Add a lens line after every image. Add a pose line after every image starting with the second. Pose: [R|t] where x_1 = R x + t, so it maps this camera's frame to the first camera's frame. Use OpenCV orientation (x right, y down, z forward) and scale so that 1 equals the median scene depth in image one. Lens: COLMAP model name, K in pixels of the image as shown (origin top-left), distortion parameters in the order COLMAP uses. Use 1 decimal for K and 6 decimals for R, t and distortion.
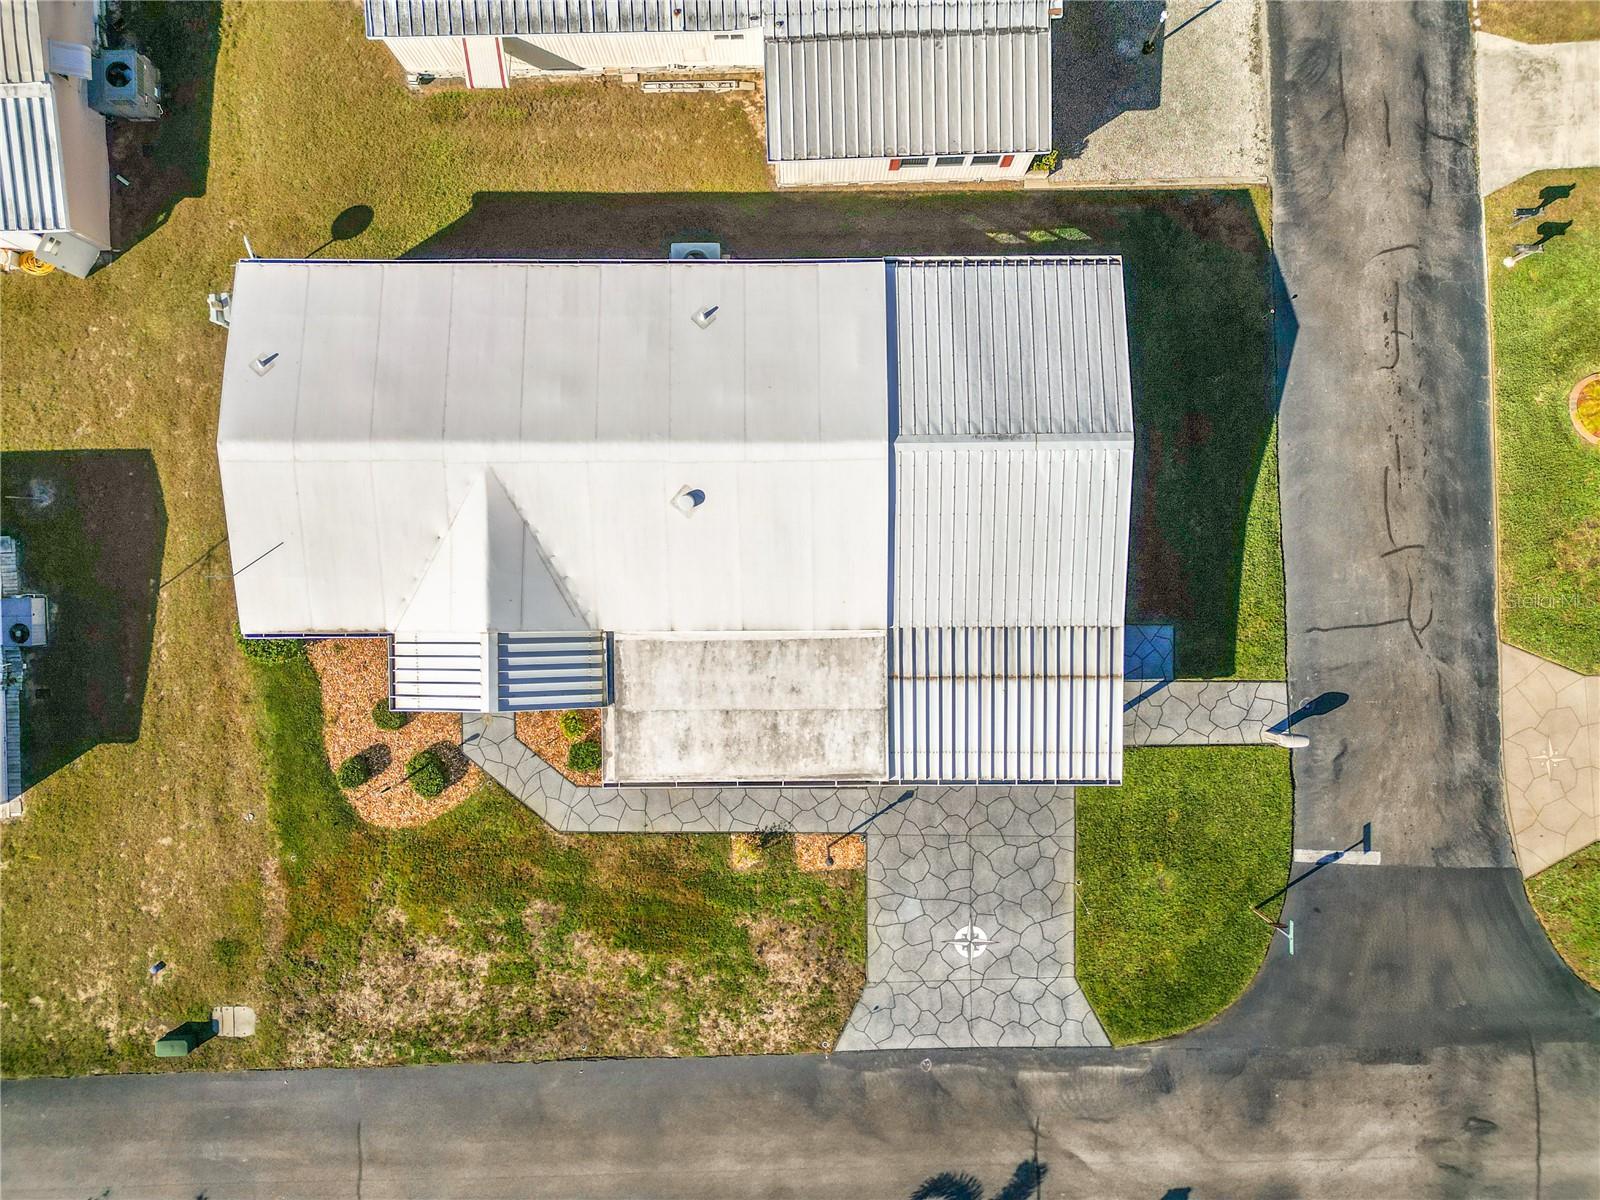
lens RADIAL K [[1117.6, 0, 800.0], [0, 1117.6, 600.0], [0, 0, 1]] dist [0.082262, -0.089793]
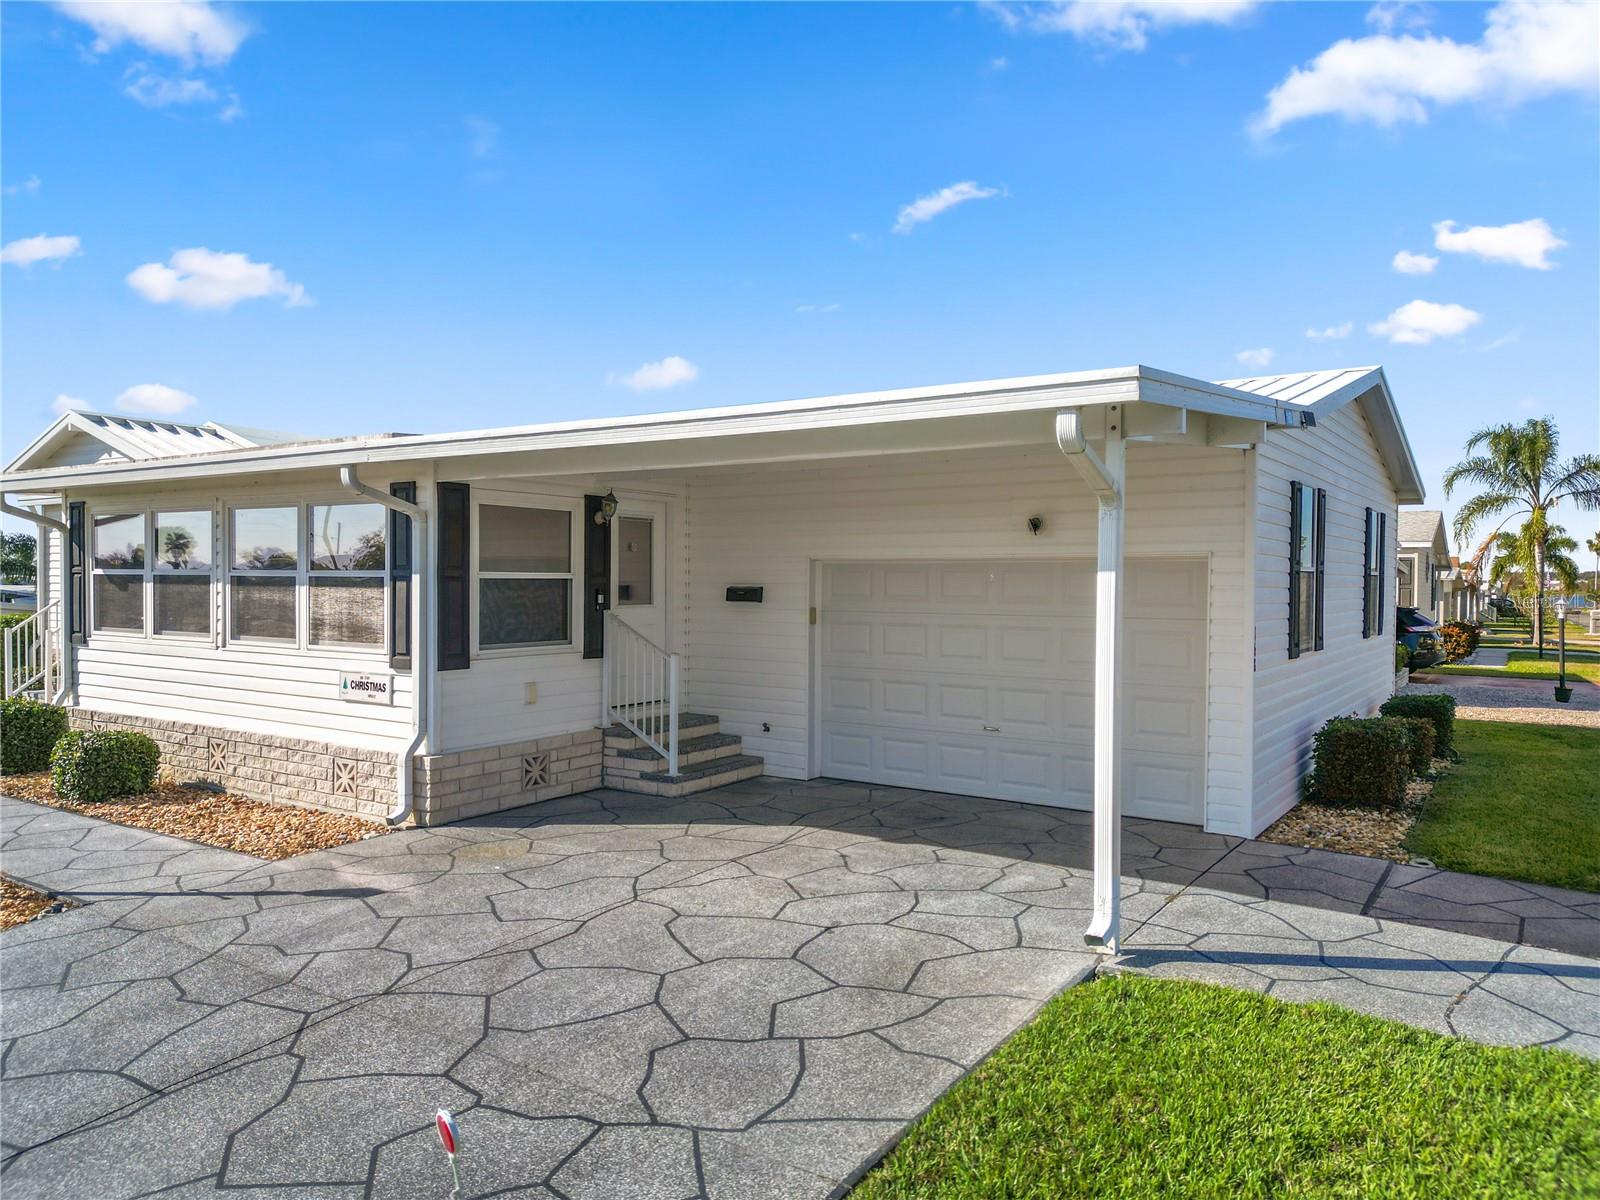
lens RADIAL K [[1117.6, 0, 800.0], [0, 1117.6, 600.0], [0, 0, 1]] dist [0.082262, -0.089793]
pose [[0.825292, 0.010286, -0.564613, 0.309210], [-0.564674, 0.004318, -0.825303, 0.316331], [-0.006052, 0.999938, 0.009372, 0.925500]]
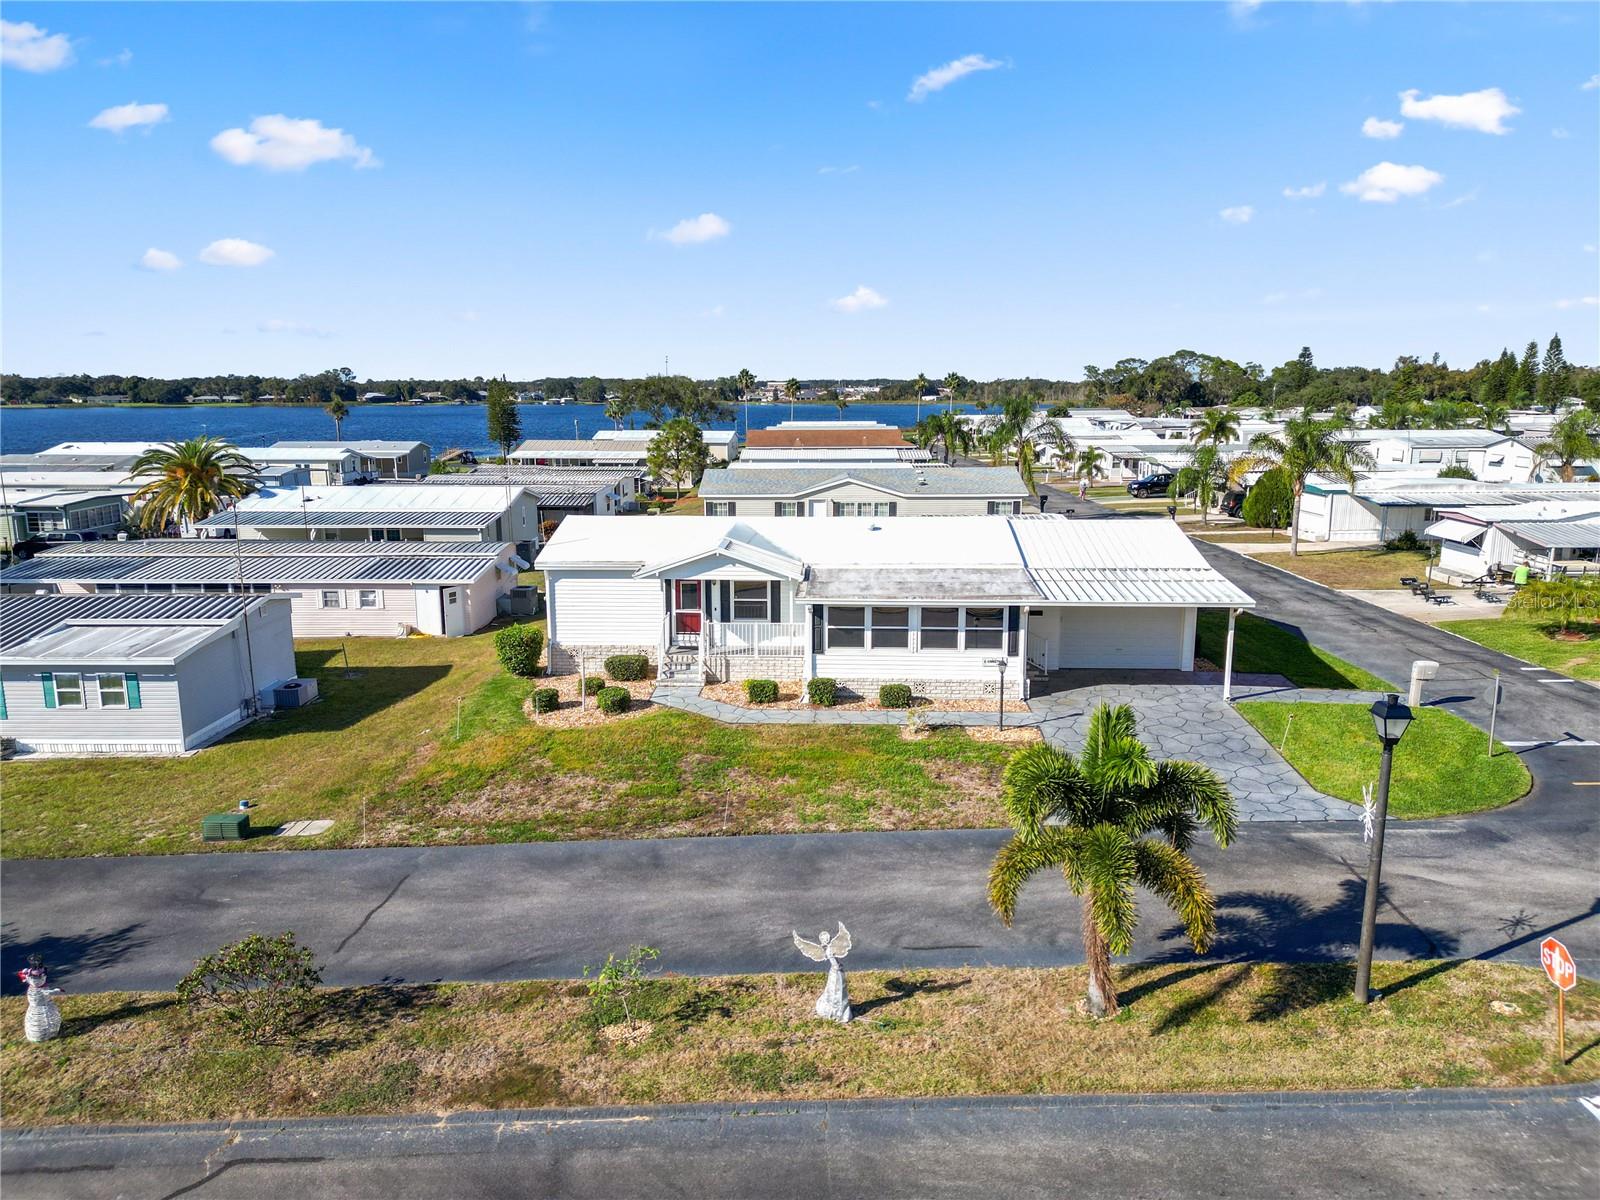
lens RADIAL K [[1117.6, 0, 800.0], [0, 1117.6, 600.0], [0, 0, 1]] dist [0.082262, -0.089793]
pose [[0.998648, 0.003591, -0.051860, -0.098076], [-0.051668, 0.178298, -0.982619, 1.156543], [0.005718, 0.983970, 0.178243, 0.707980]]
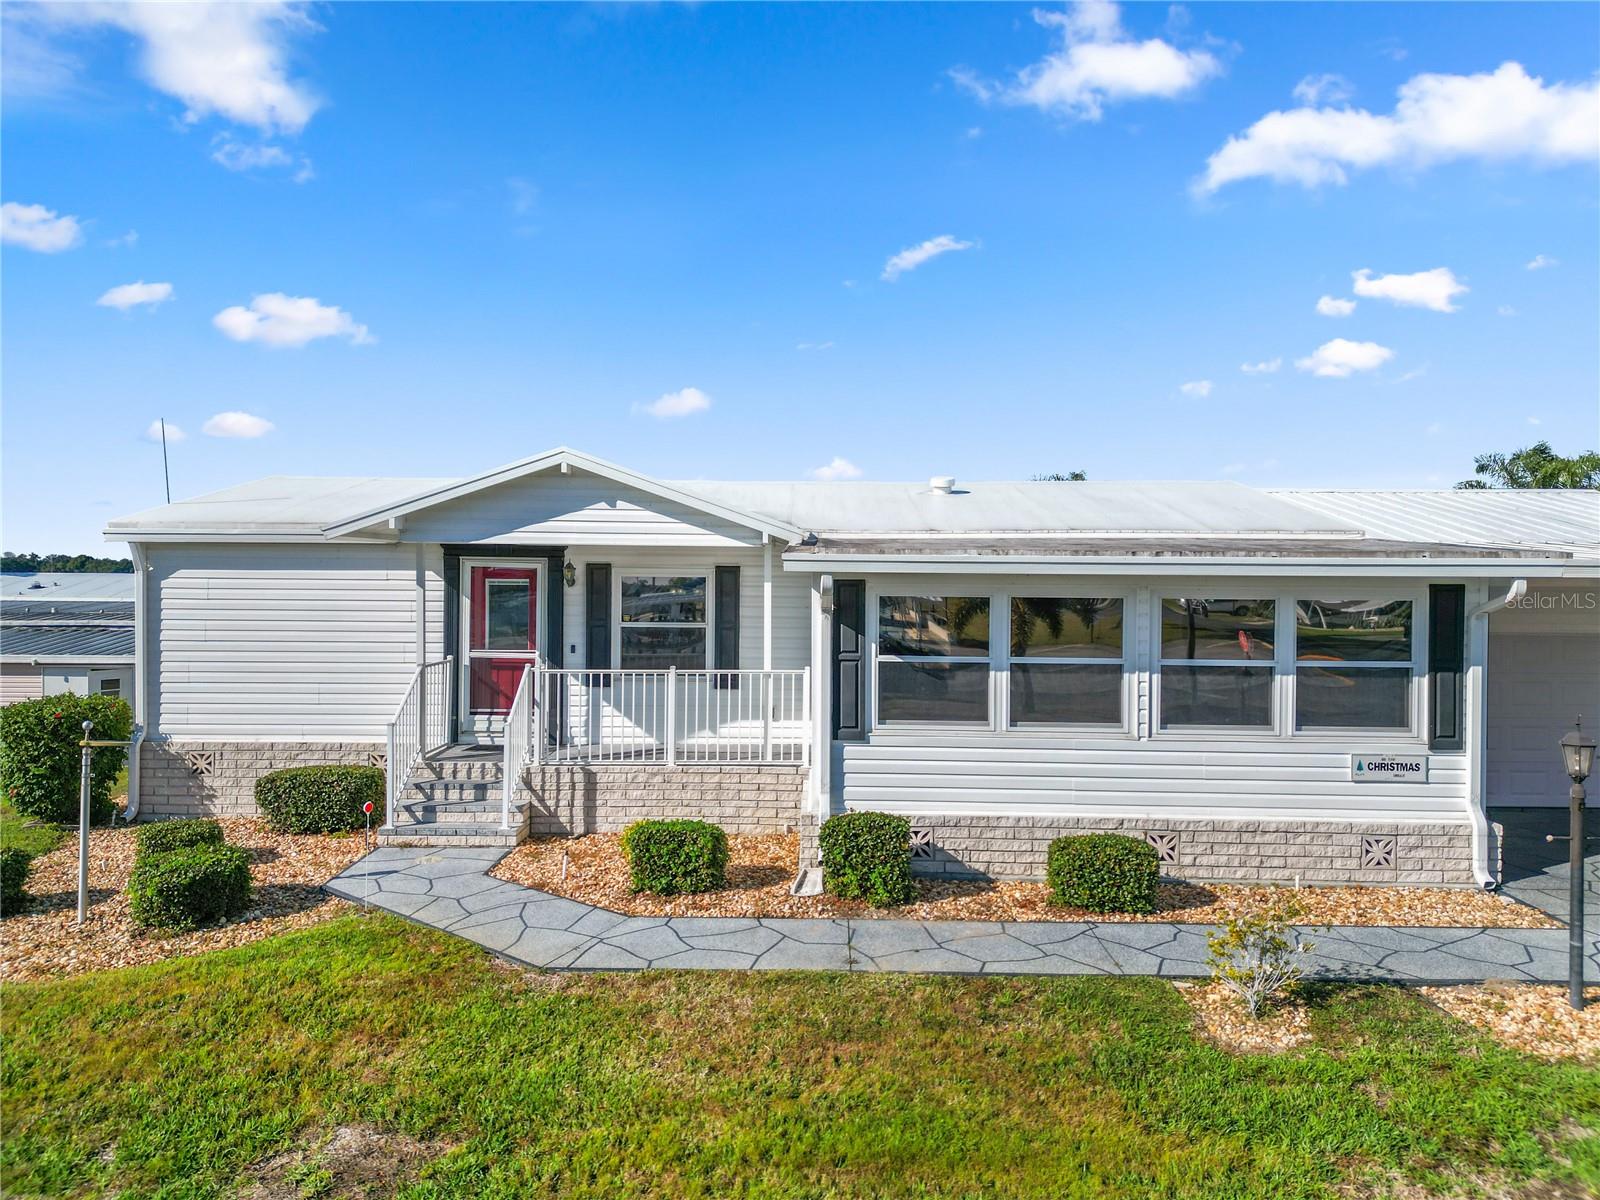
lens RADIAL K [[1117.6, 0, 800.0], [0, 1117.6, 600.0], [0, 0, 1]] dist [0.082262, -0.089793]
pose [[0.999728, 0.002959, -0.023123, -0.143049], [-0.023150, 0.009521, -0.999687, 0.476729], [-0.002738, 0.999950, 0.009587, 0.899137]]
